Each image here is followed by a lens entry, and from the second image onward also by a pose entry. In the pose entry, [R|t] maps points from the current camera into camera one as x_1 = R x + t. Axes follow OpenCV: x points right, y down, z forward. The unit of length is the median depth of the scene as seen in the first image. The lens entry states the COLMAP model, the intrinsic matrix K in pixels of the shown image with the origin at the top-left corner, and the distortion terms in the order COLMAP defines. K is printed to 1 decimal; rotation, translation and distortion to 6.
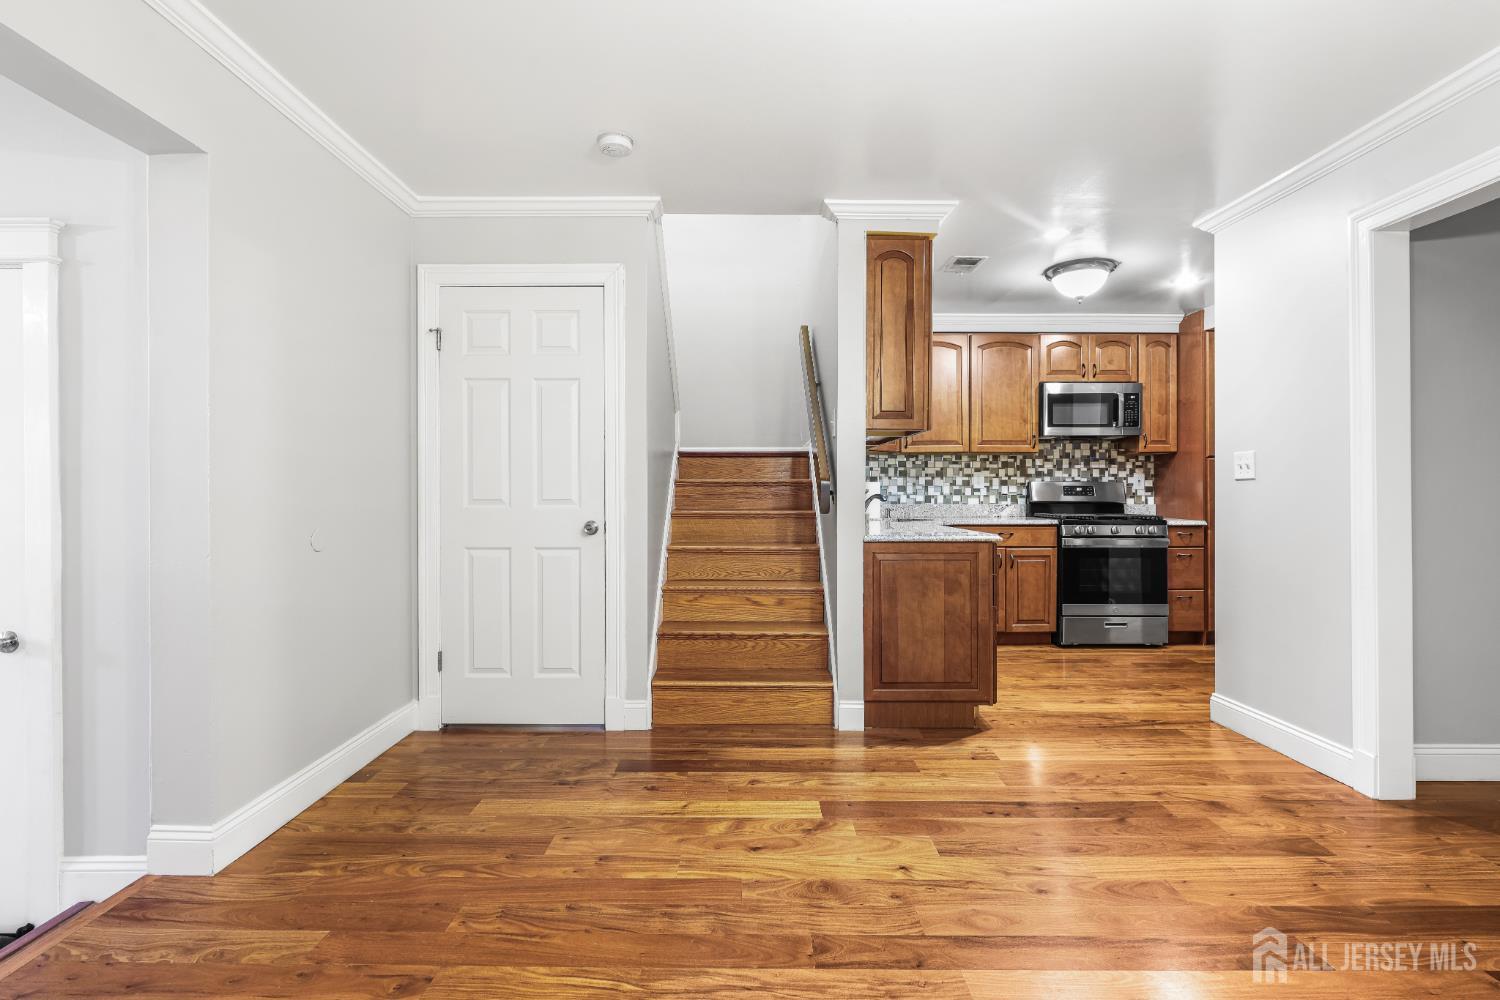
lens RADIAL K [[700.4, 0, 748.2], [0, 700.4, 494.7], [0, 0, 1]] dist [-0.000784, 0.000490]
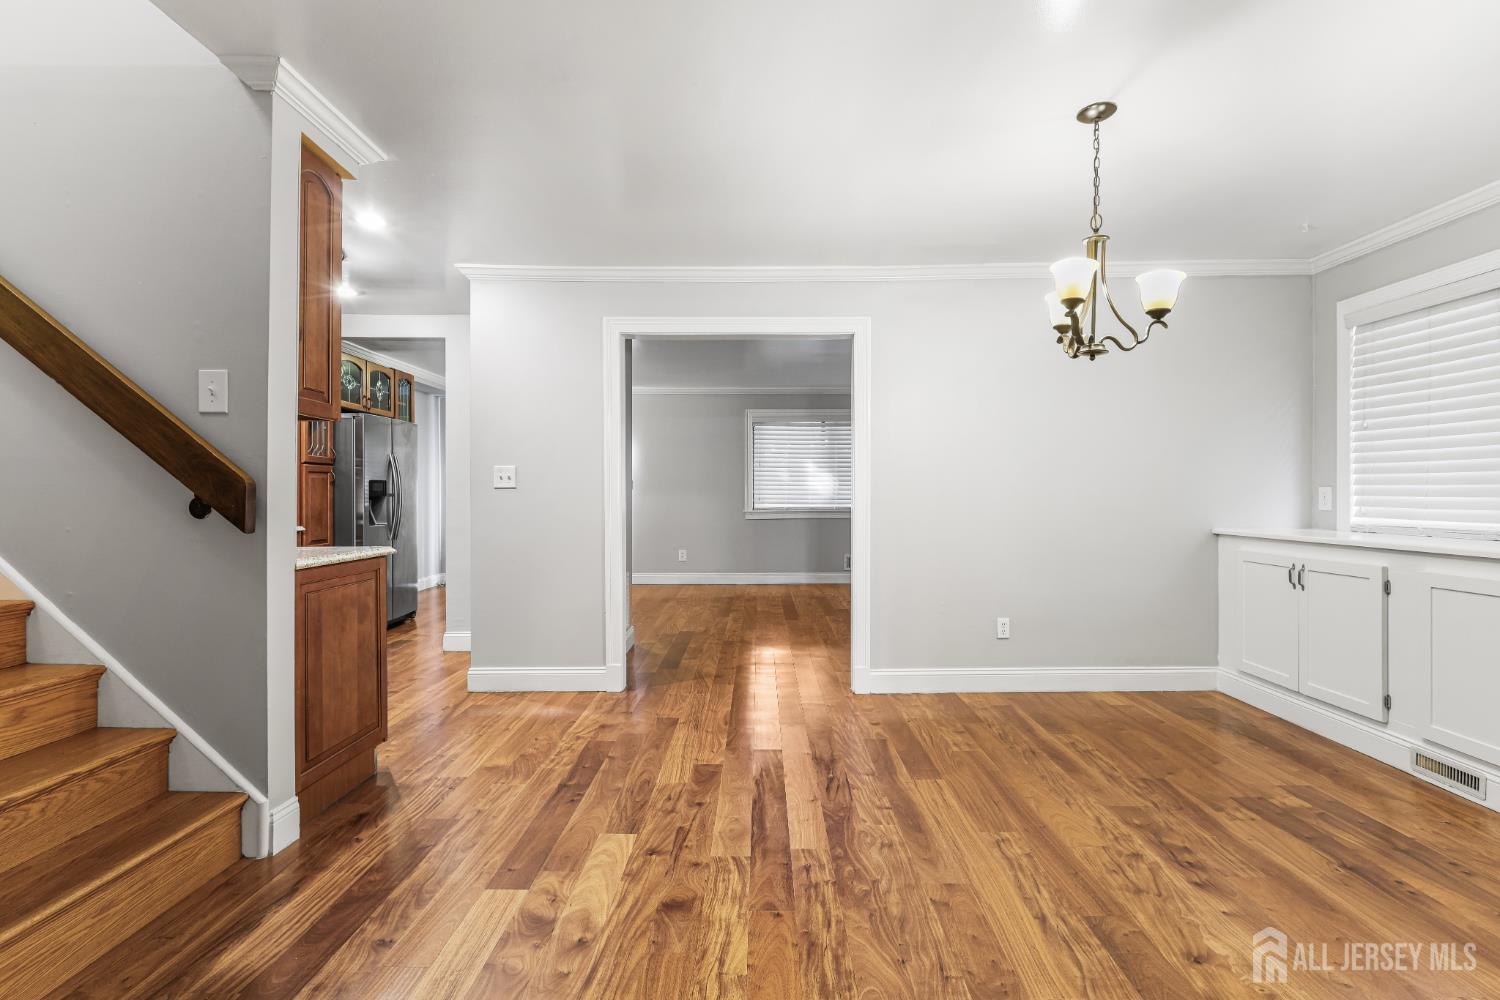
lens RADIAL K [[698.1, 0, 752.8], [0, 698.1, 494.4], [0, 0, 1]] dist [-0.000676, 0.000257]
pose [[0.005123, 0.002897, 0.999983, -0.316489], [0.003374, 0.999990, -0.002914, -0.003124], [-0.999981, 0.003389, 0.005113, 0.318475]]
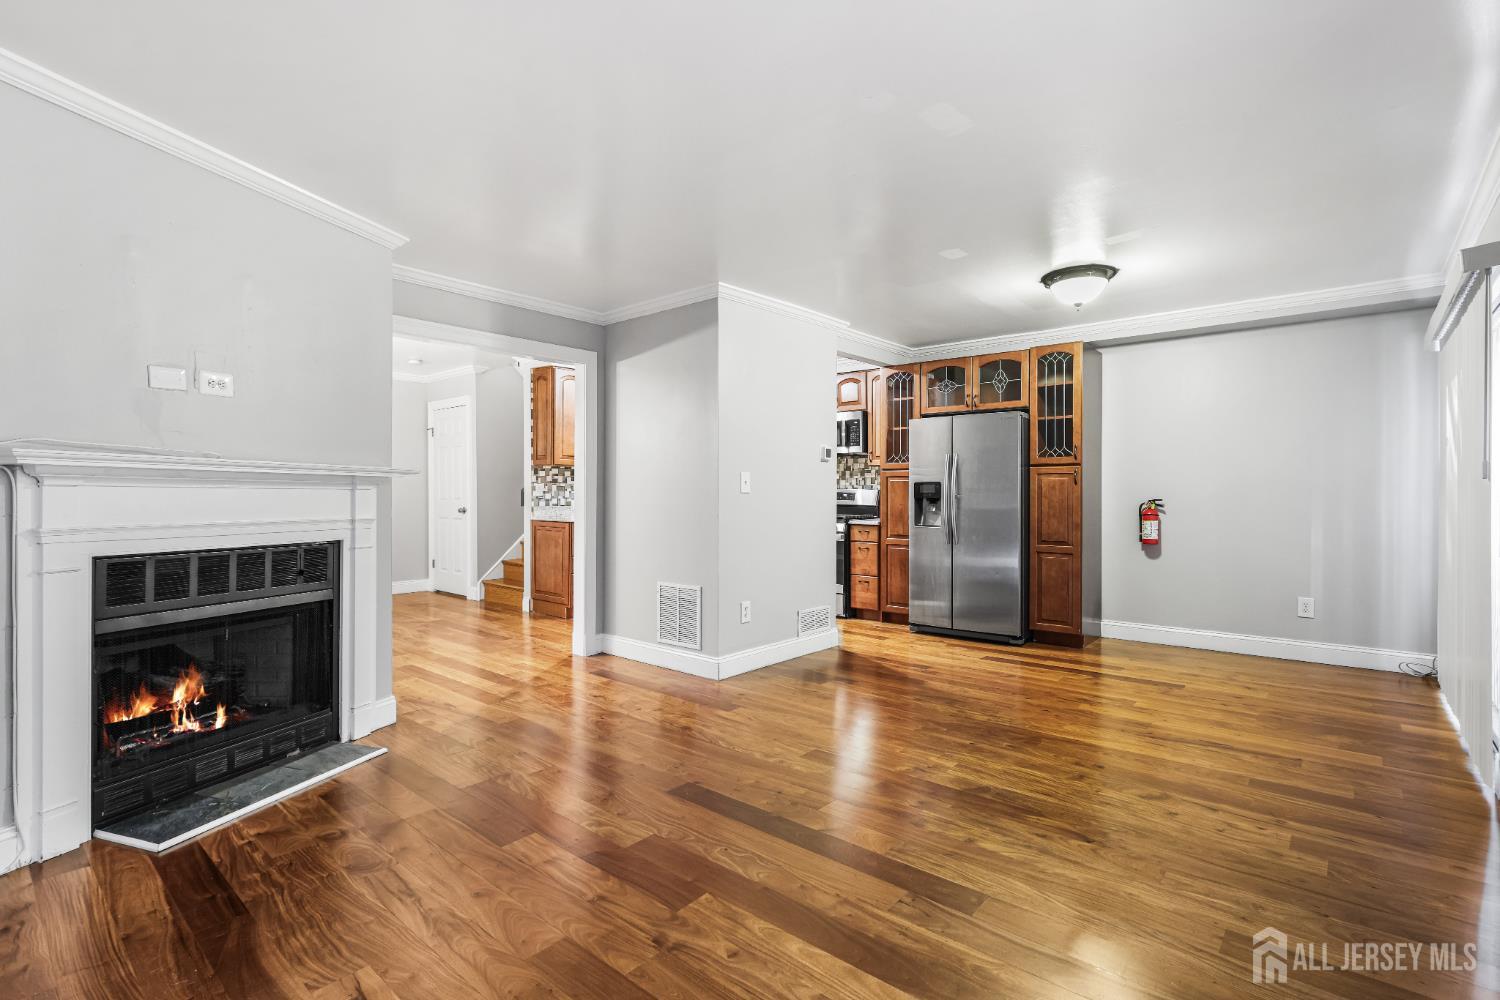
lens RADIAL K [[700.4, 0, 748.2], [0, 700.4, 494.7], [0, 0, 1]] dist [-0.000784, 0.000490]
pose [[0.756055, 0.008088, -0.654459, 1.177251], [-0.007469, 0.999965, 0.003730, -0.011672], [0.654466, 0.002068, 0.756089, -0.077880]]
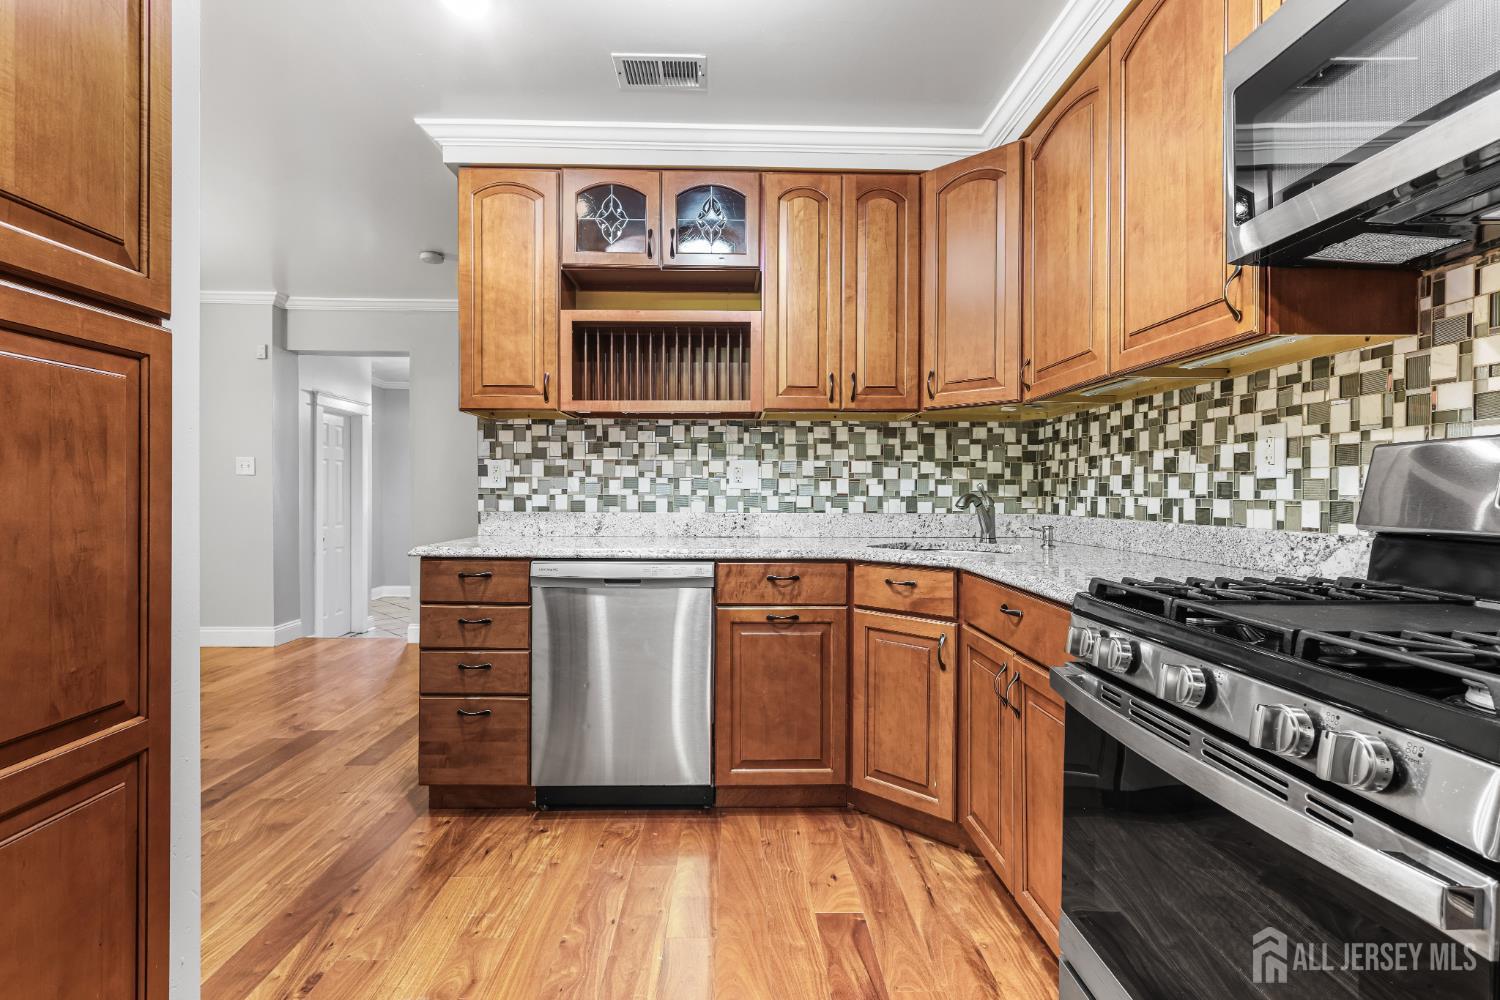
lens RADIAL K [[700.4, 0, 748.2], [0, 700.4, 494.7], [0, 0, 1]] dist [-0.000784, 0.000490]
pose [[0.025279, 0.006245, -0.999661, 0.639523], [-0.007579, 0.999953, 0.006056, -0.001933], [0.999652, 0.007423, 0.025325, 0.785703]]
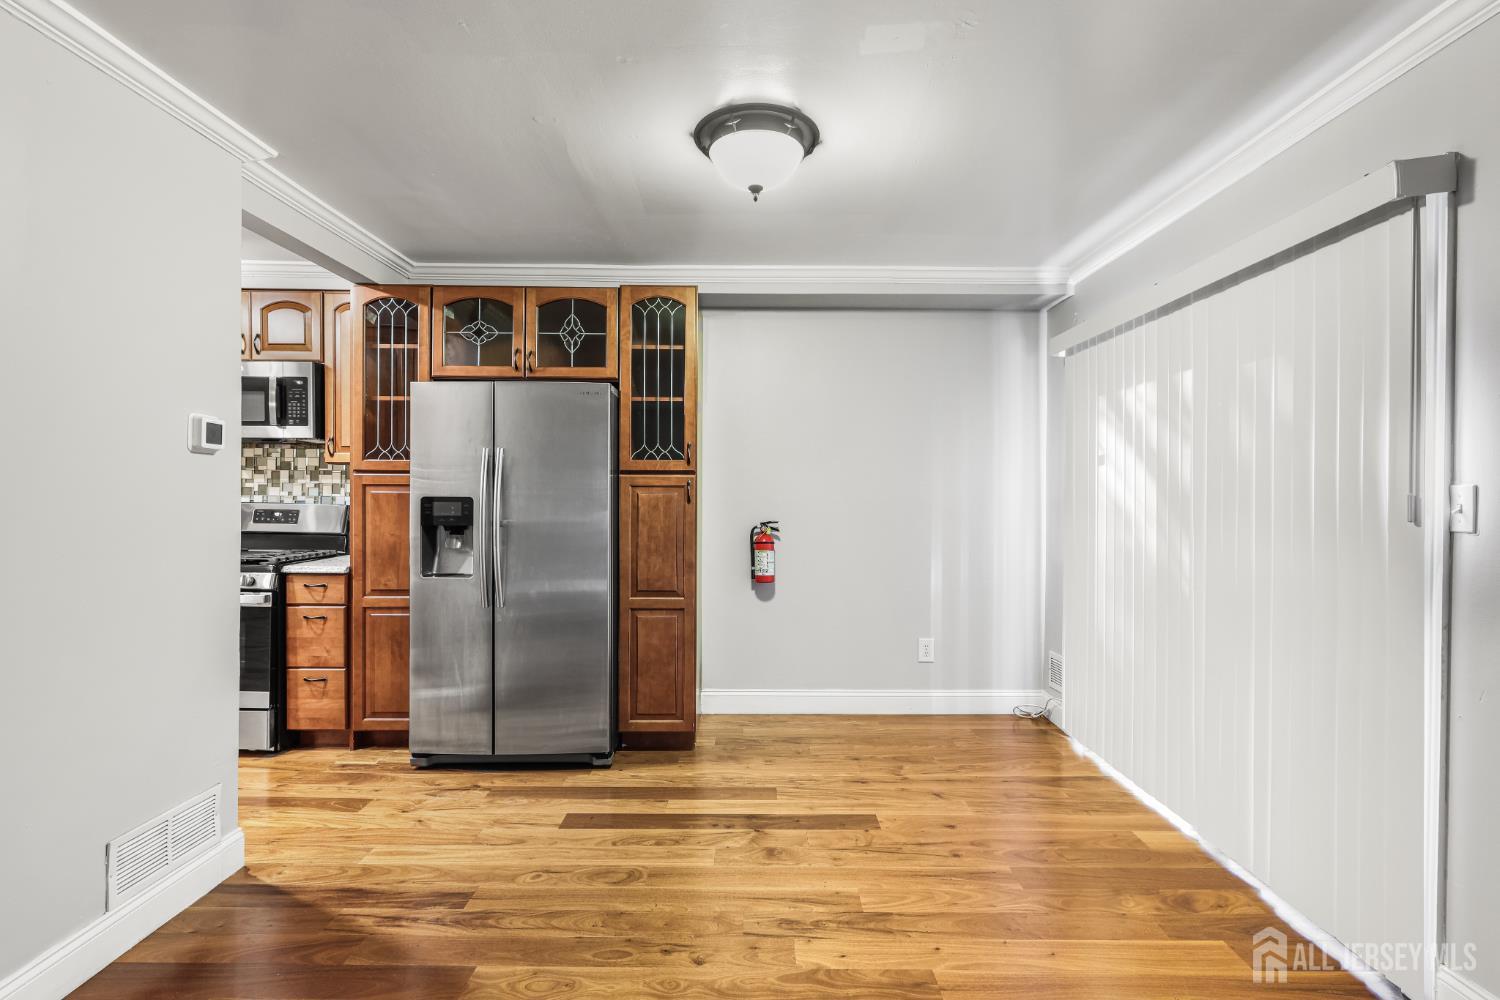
lens RADIAL K [[698.1, 0, 752.8], [0, 698.1, 494.4], [0, 0, 1]] dist [-0.000676, 0.000257]
pose [[0.999929, 0.011849, -0.001508, 0.952647], [-0.011847, 0.999929, 0.000838, -0.034001], [0.001517, -0.000820, 0.999999, 0.303677]]
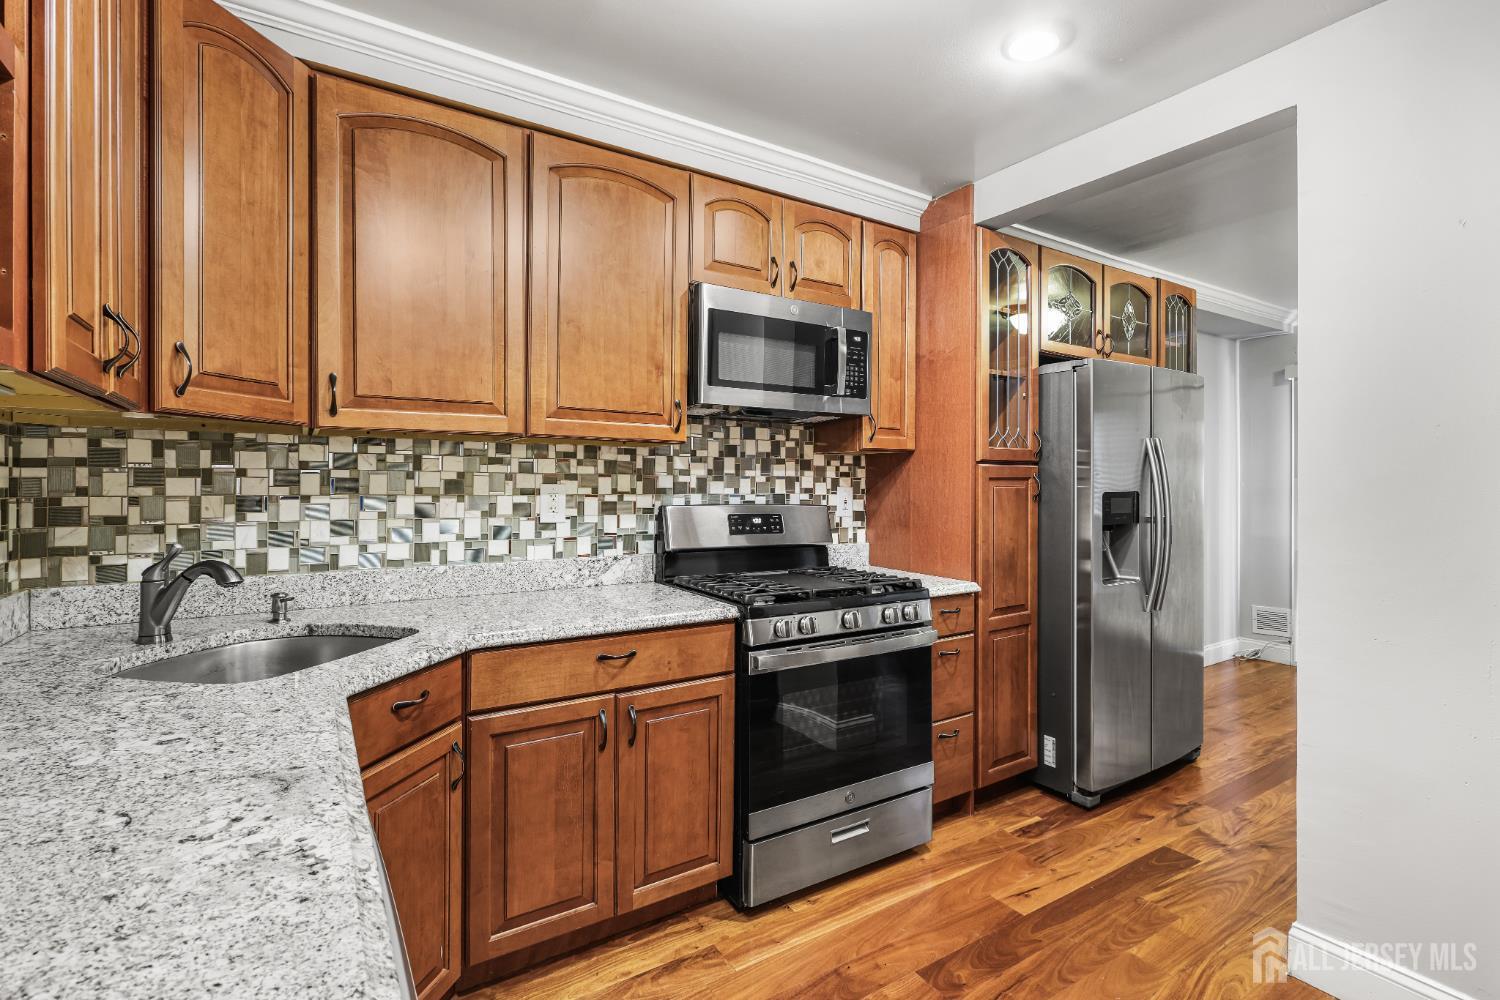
lens RADIAL K [[717.9, 0, 761.7], [0, 717.9, 480.6], [0, 0, 1]] dist [-0.009241, 0.000138]
pose [[0.839560, 0.007137, 0.543220, 0.204110], [-0.003086, 0.999960, -0.008369, -0.031688], [-0.543258, 0.005350, 0.839549, 0.579946]]
